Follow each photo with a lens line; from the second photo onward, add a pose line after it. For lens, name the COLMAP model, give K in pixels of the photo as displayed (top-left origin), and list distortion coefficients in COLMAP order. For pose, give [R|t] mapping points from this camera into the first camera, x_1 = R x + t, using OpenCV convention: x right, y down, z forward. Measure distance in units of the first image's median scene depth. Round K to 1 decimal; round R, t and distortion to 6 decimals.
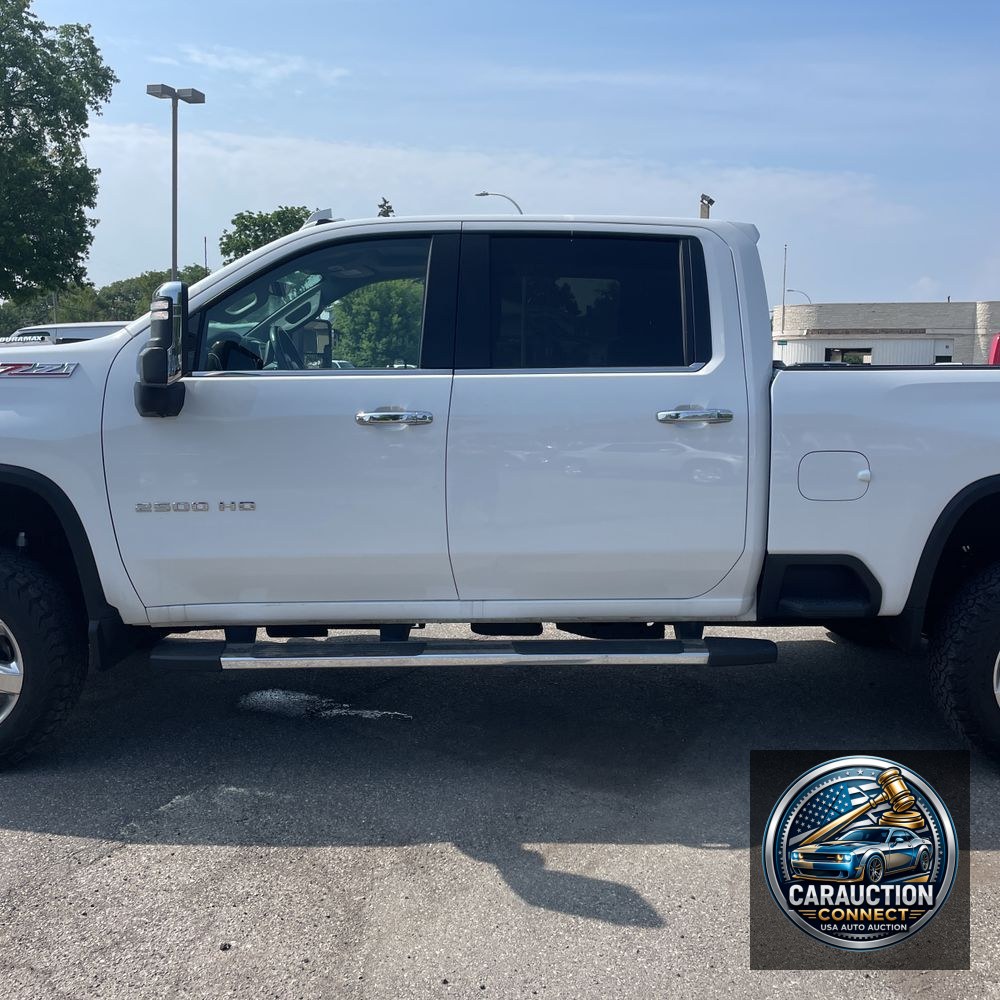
lens RADIAL K [[1035.0, 0, 501.6], [0, 1035.0, 503.8], [0, 0, 1]] dist [0.058433, 0.000000]
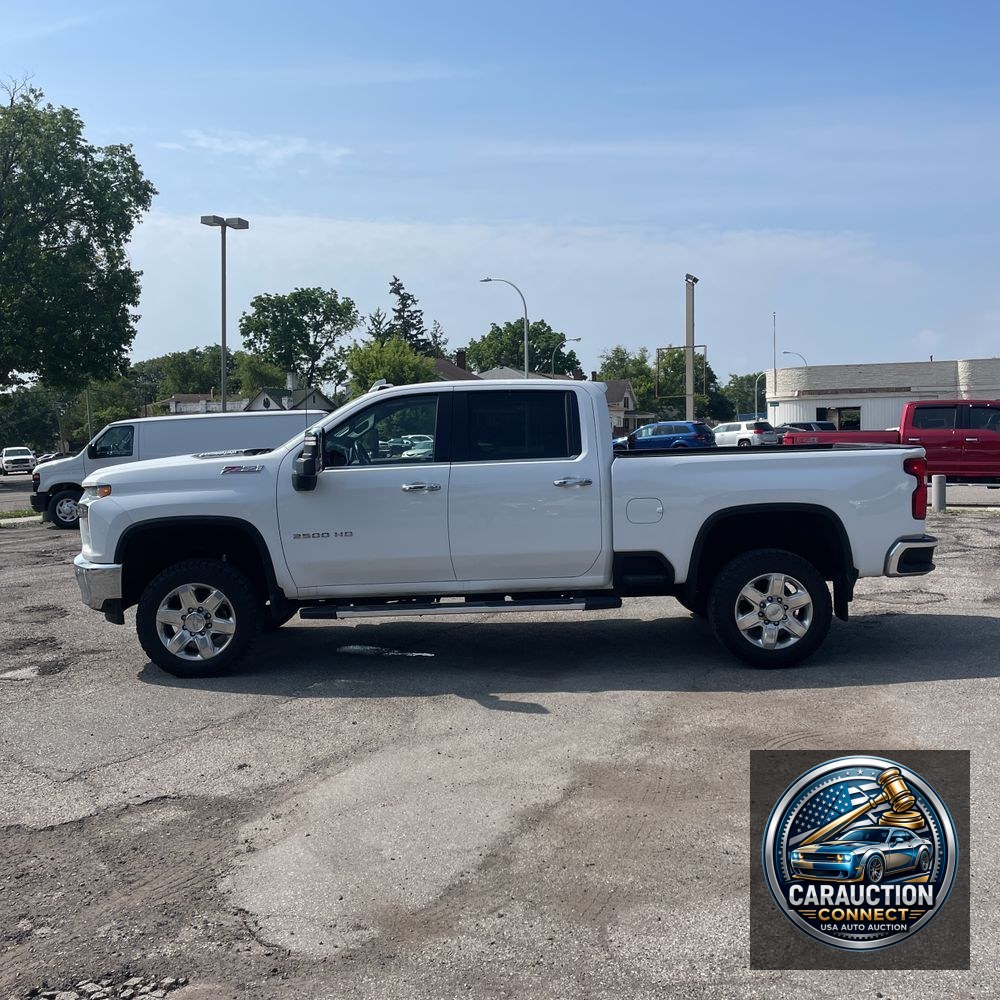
lens RADIAL K [[1035.0, 0, 505.4], [0, 1035.0, 504.0], [0, 0, 1]] dist [0.058433, 0.000000]
pose [[0.999546, -0.028454, -0.009887, 0.006836], [0.027795, 0.997723, -0.061446, 0.006718], [0.011613, 0.061143, 0.998061, -0.087792]]
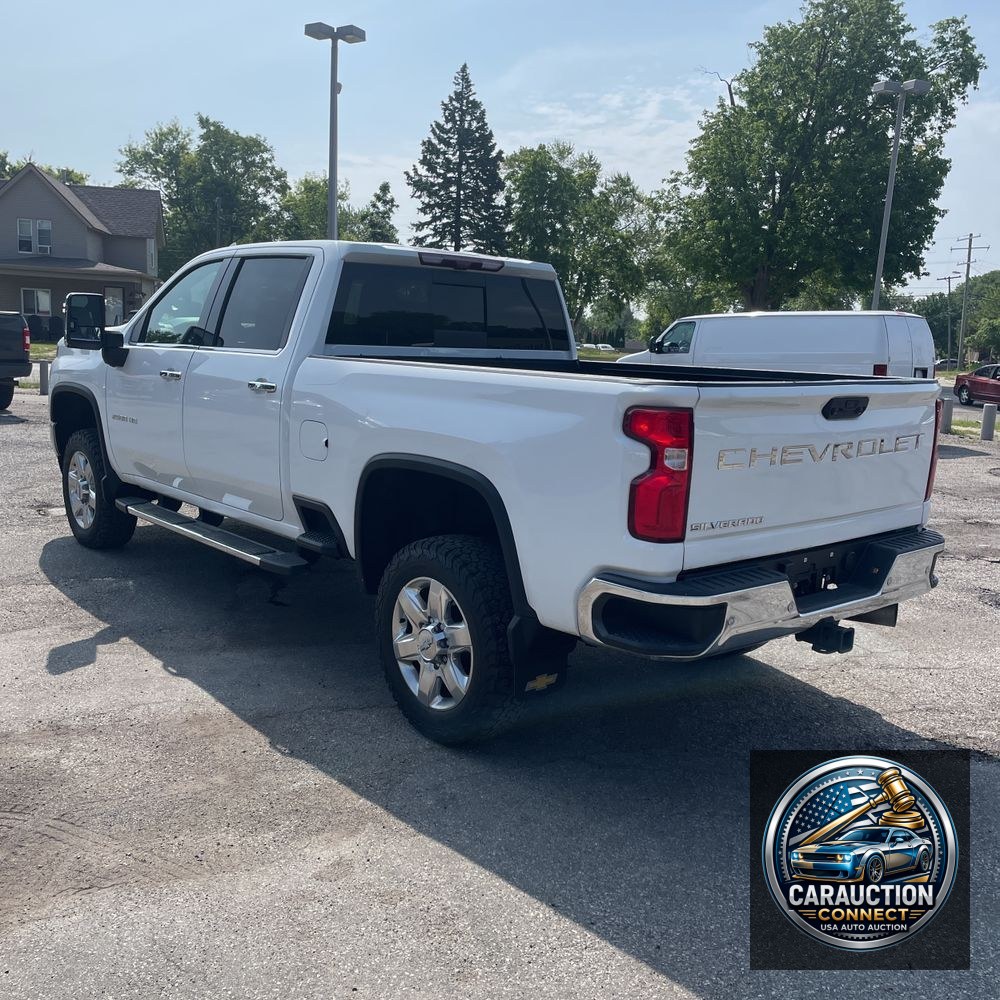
lens RADIAL K [[1035.0, 0, 501.4], [0, 1035.0, 495.4], [0, 0, 1]] dist [0.058433, 0.000000]
pose [[0.650407, 0.140508, -0.746477, 0.131442], [-0.138467, 0.988208, 0.065362, -0.006784], [0.746859, 0.060851, 0.662193, 0.029171]]
